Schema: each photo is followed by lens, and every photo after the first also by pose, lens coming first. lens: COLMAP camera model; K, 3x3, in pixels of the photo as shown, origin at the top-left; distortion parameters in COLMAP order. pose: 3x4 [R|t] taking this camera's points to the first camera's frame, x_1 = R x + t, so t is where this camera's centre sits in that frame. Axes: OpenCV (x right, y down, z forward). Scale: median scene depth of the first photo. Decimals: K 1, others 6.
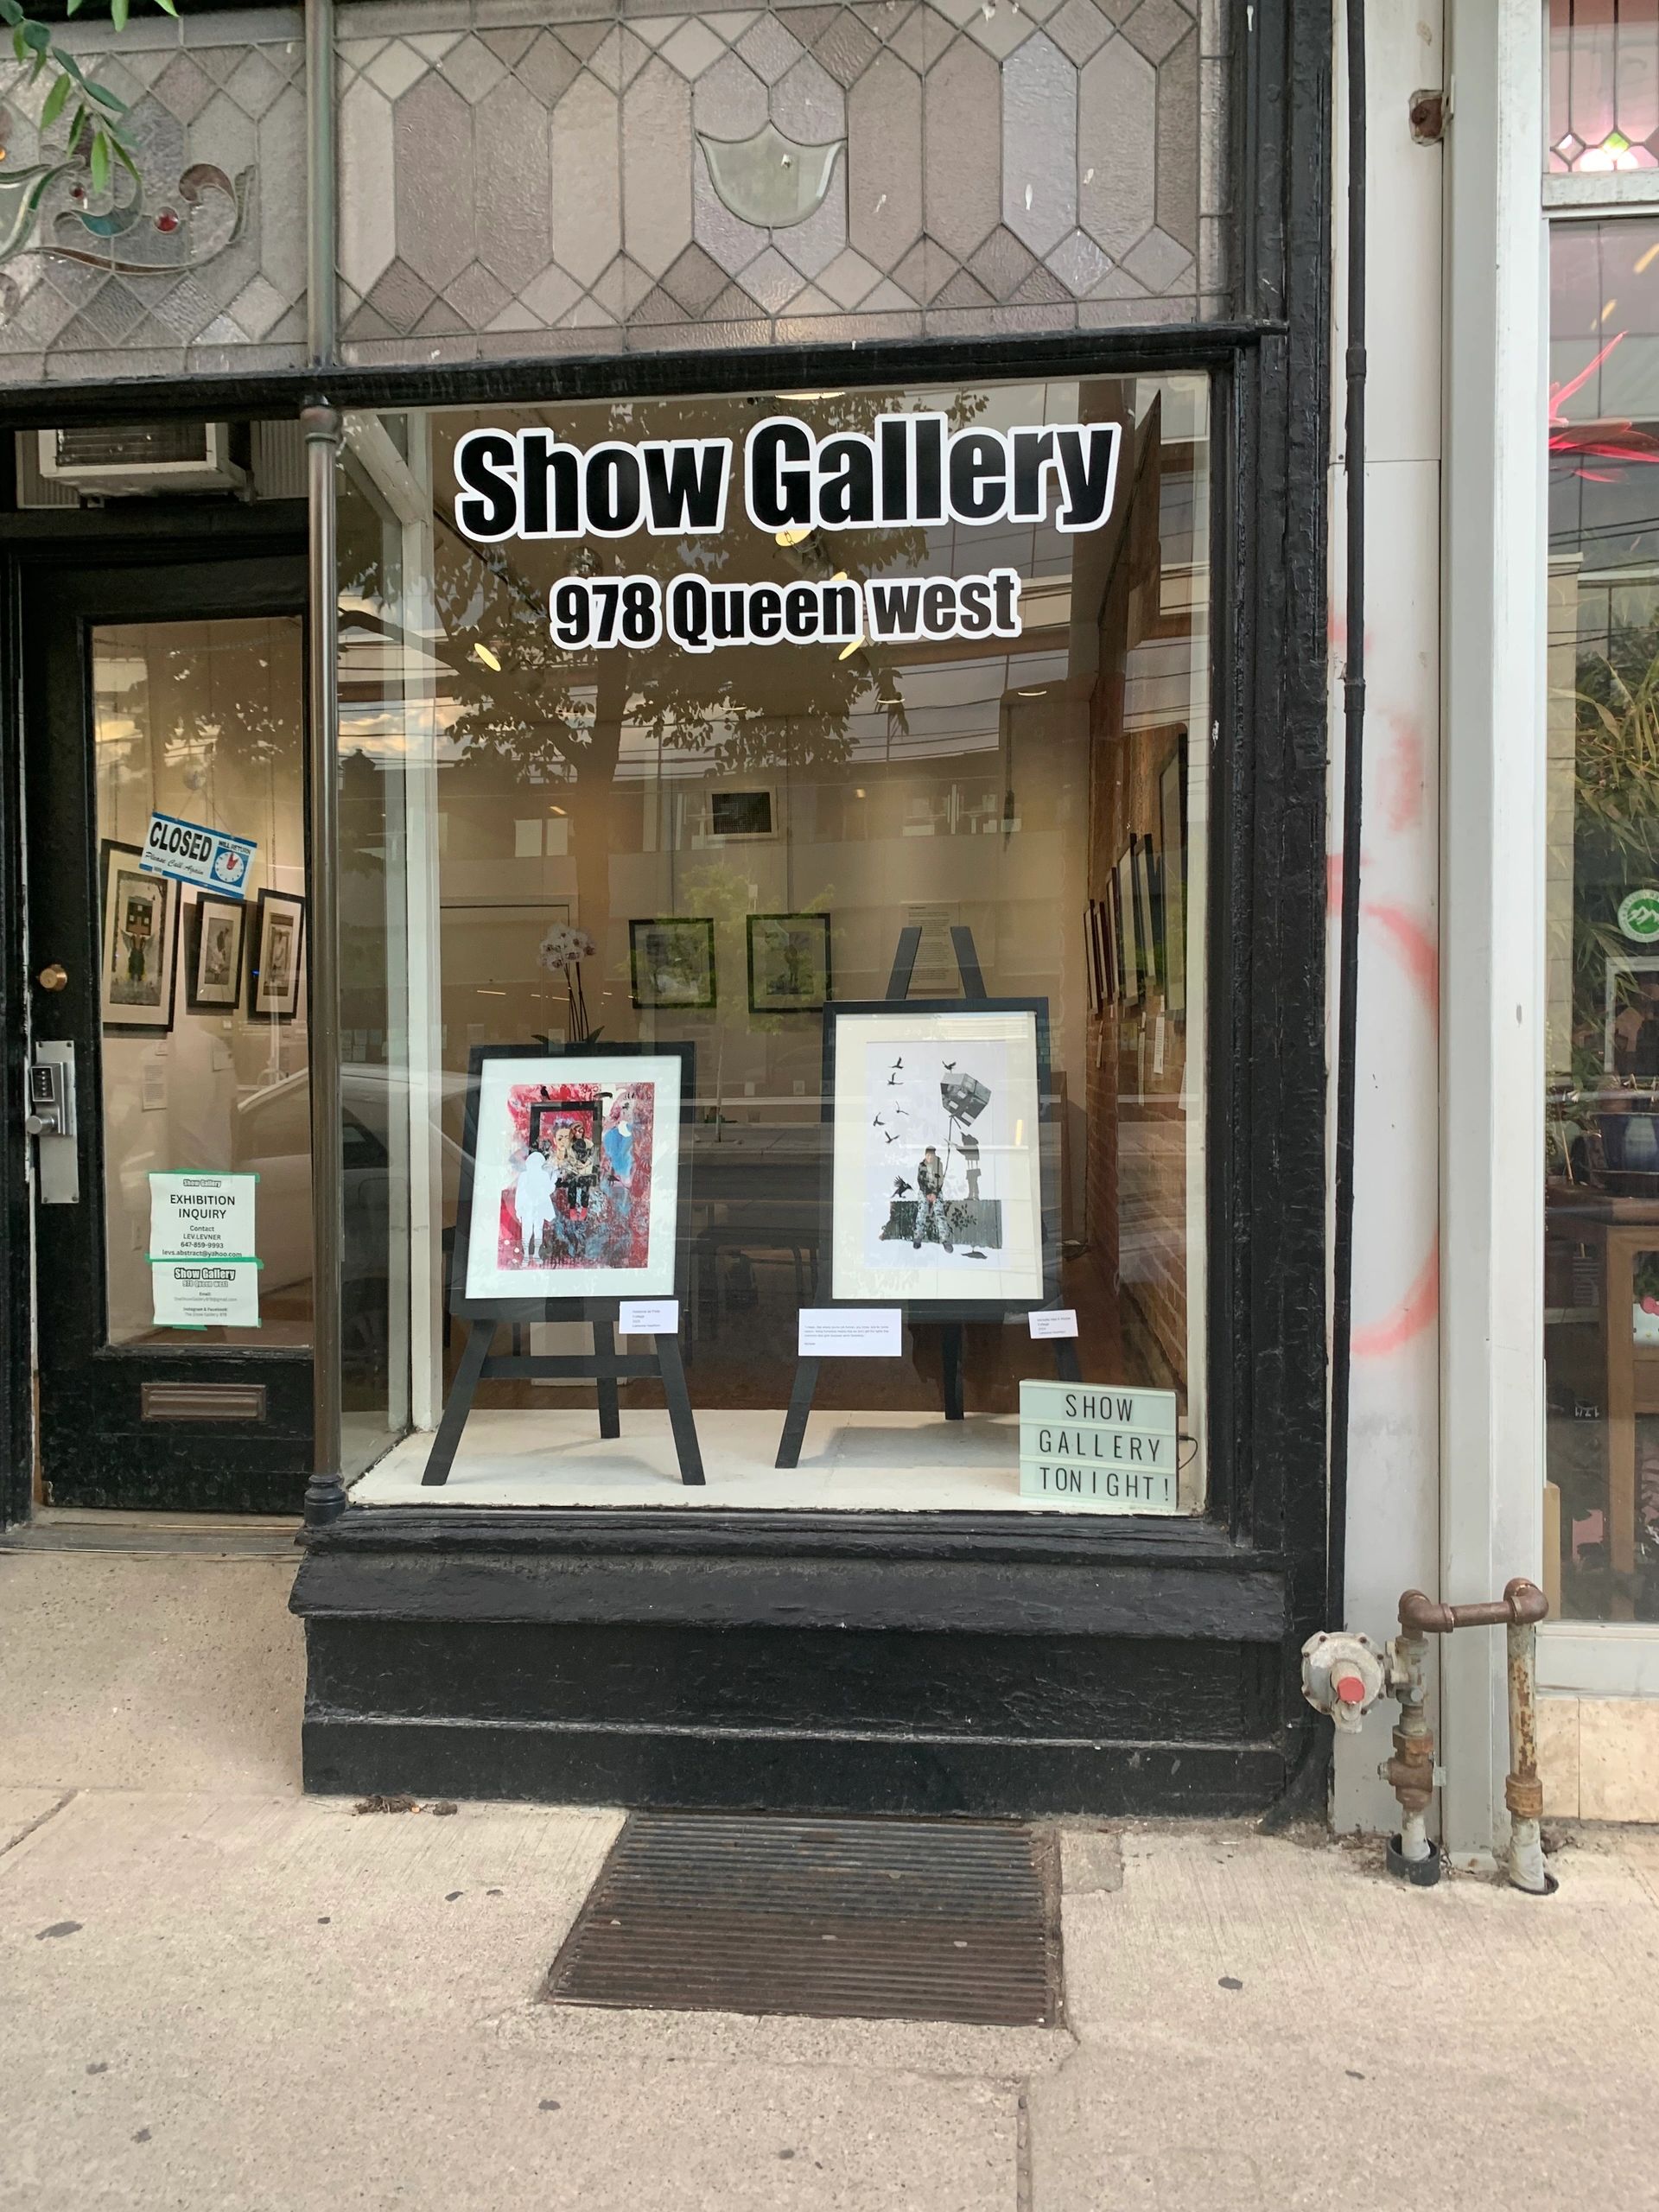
lens RADIAL K [[1634.6, 0, 829.9], [0, 1634.6, 1062.0], [0, 0, 1]] dist [0.020379, -0.019098]
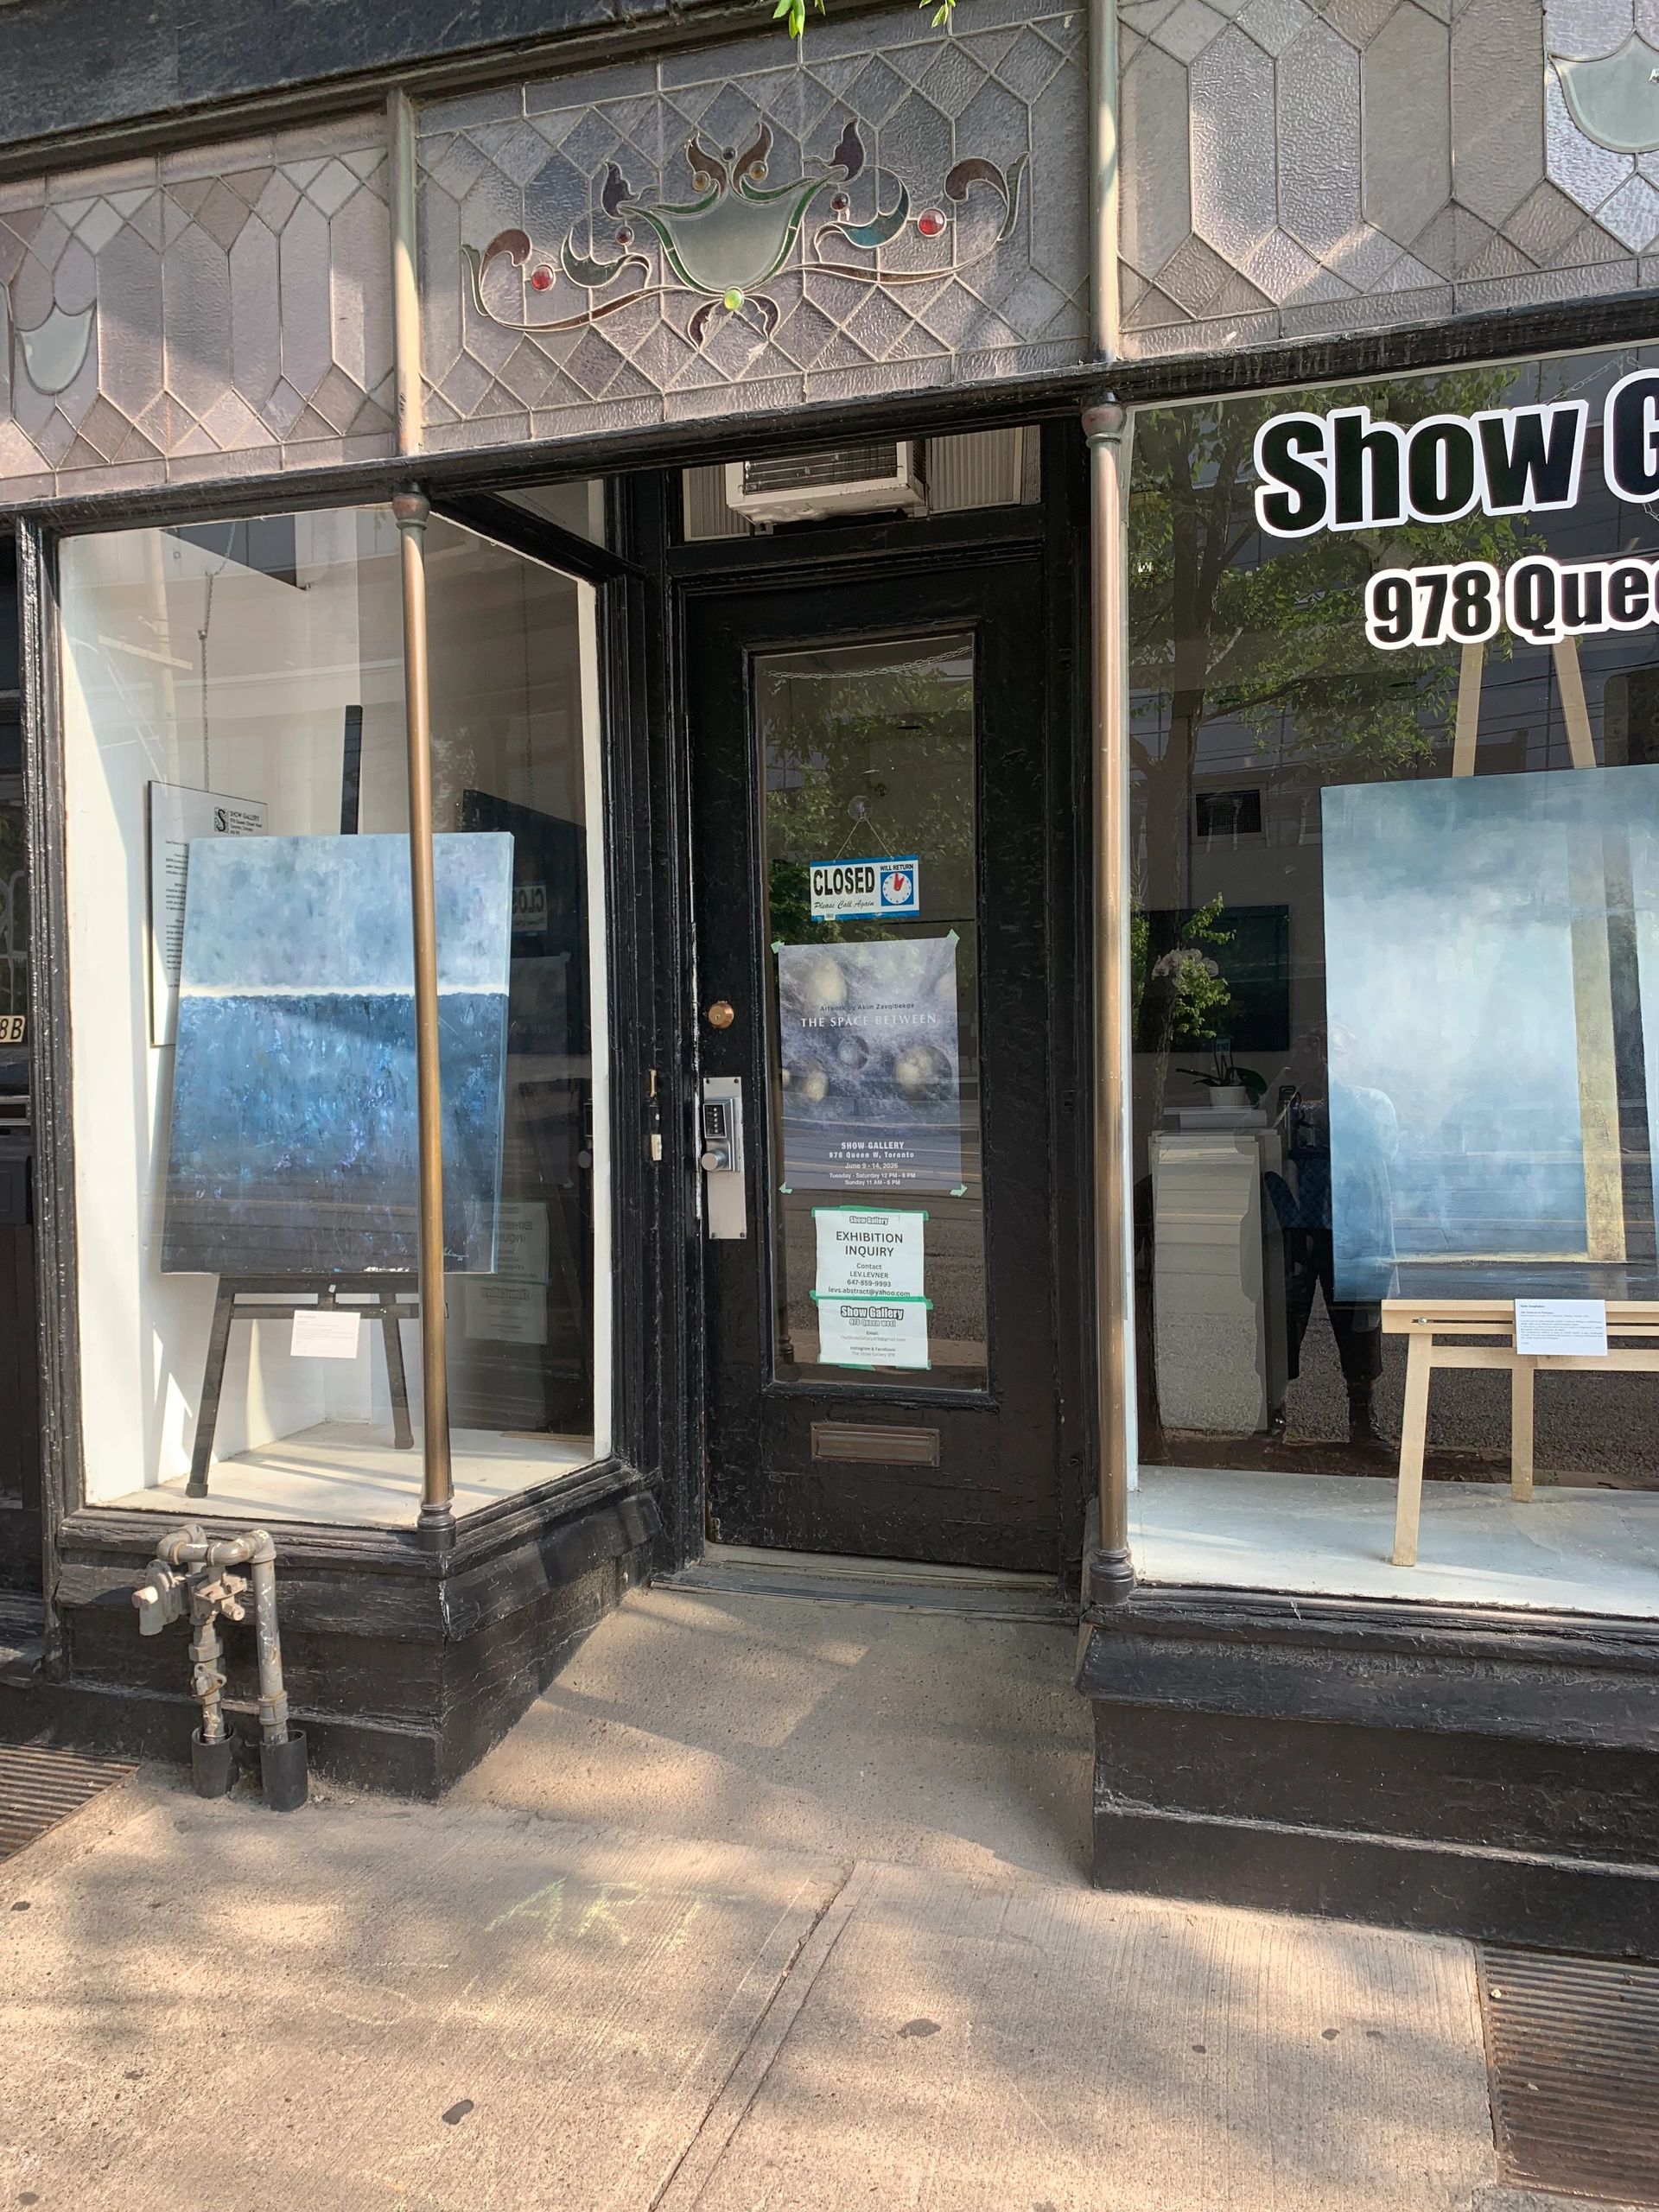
lens RADIAL K [[1659.9, 0, 899.5], [0, 1659.9, 1072.4], [0, 0, 1]] dist [0.011532, 0.001296]
pose [[0.981759, -0.006579, -0.190018, -0.253016], [0.007115, 0.999972, 0.002134, -0.022911], [0.189999, -0.003447, 0.981778, 0.048280]]
